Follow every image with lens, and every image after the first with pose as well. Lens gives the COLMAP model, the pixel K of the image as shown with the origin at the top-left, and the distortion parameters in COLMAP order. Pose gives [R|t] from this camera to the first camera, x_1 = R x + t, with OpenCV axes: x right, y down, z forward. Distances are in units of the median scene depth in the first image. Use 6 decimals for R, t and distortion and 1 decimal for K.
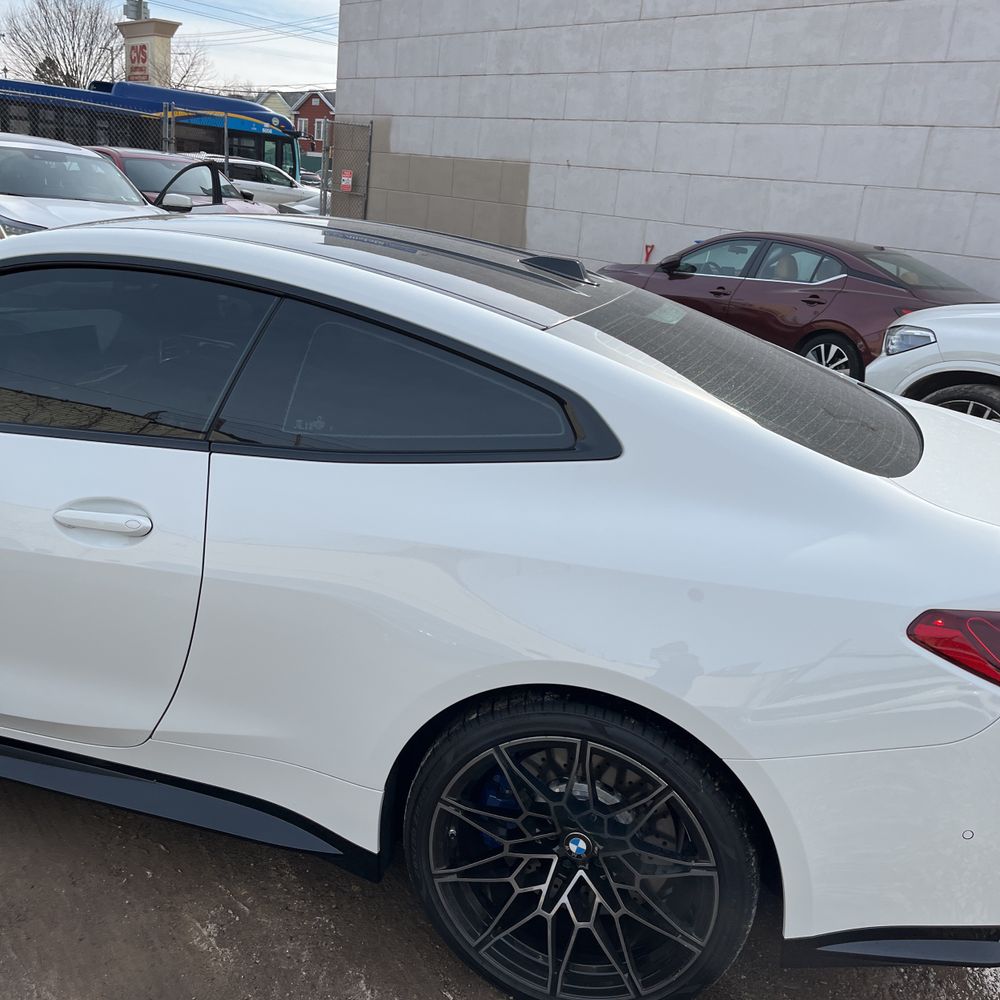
lens RADIAL K [[1000.2, 0, 484.8], [0, 1000.2, 501.7], [0, 0, 1]] dist [0.024791, -0.007126]
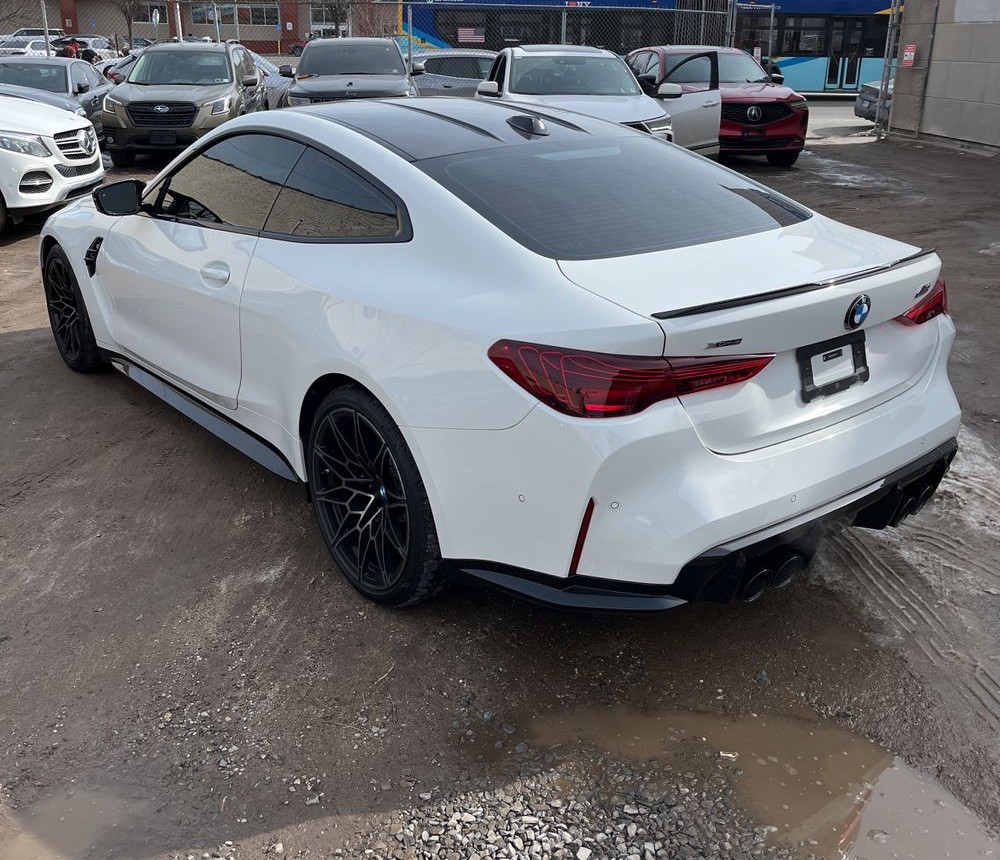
lens RADIAL K [[987.8, 0, 488.9], [0, 987.8, 356.5], [0, 0, 1]] dist [0.061534, -0.100793]
pose [[0.819126, 0.088280, -0.566779, 1.028427], [-0.104003, 0.994566, 0.004603, 0.104303], [0.564106, 0.055176, 0.823857, -0.179378]]
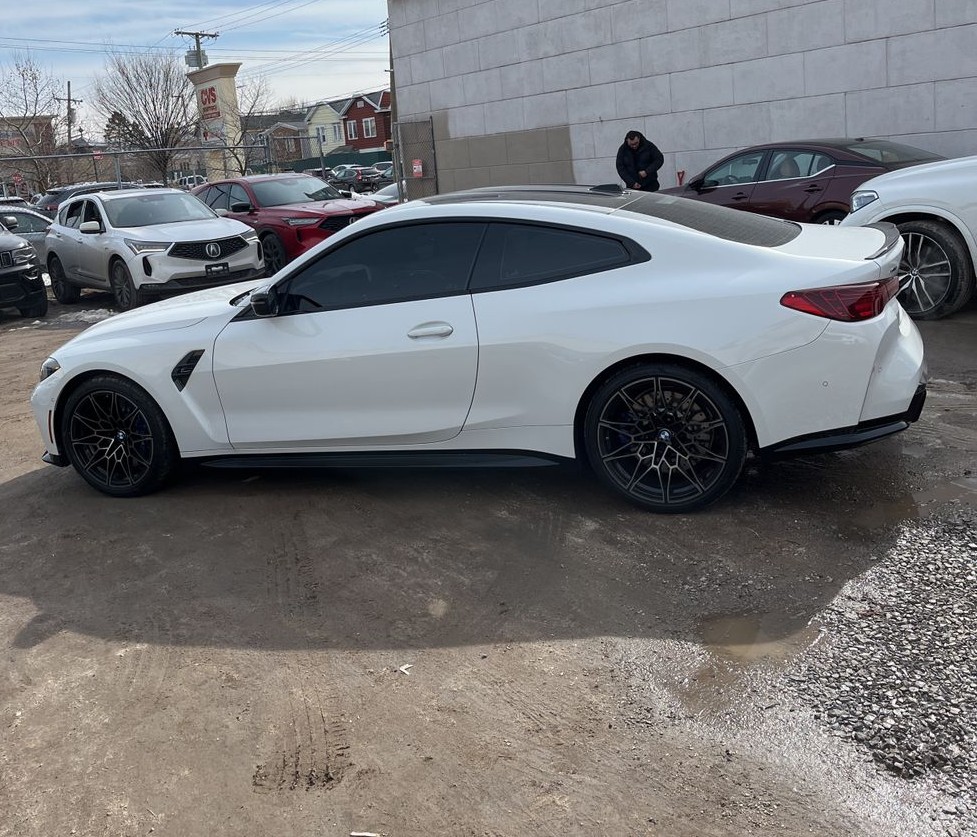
lens RADIAL K [[965.0, 0, 477.7], [0, 965.0, 346.7], [0, 0, 1]] dist [0.061534, -0.100793]
pose [[0.981593, -0.171919, -0.083176, -0.097112], [0.162006, 0.980176, -0.114061, 0.312438], [0.101137, 0.098487, 0.989986, -1.126048]]
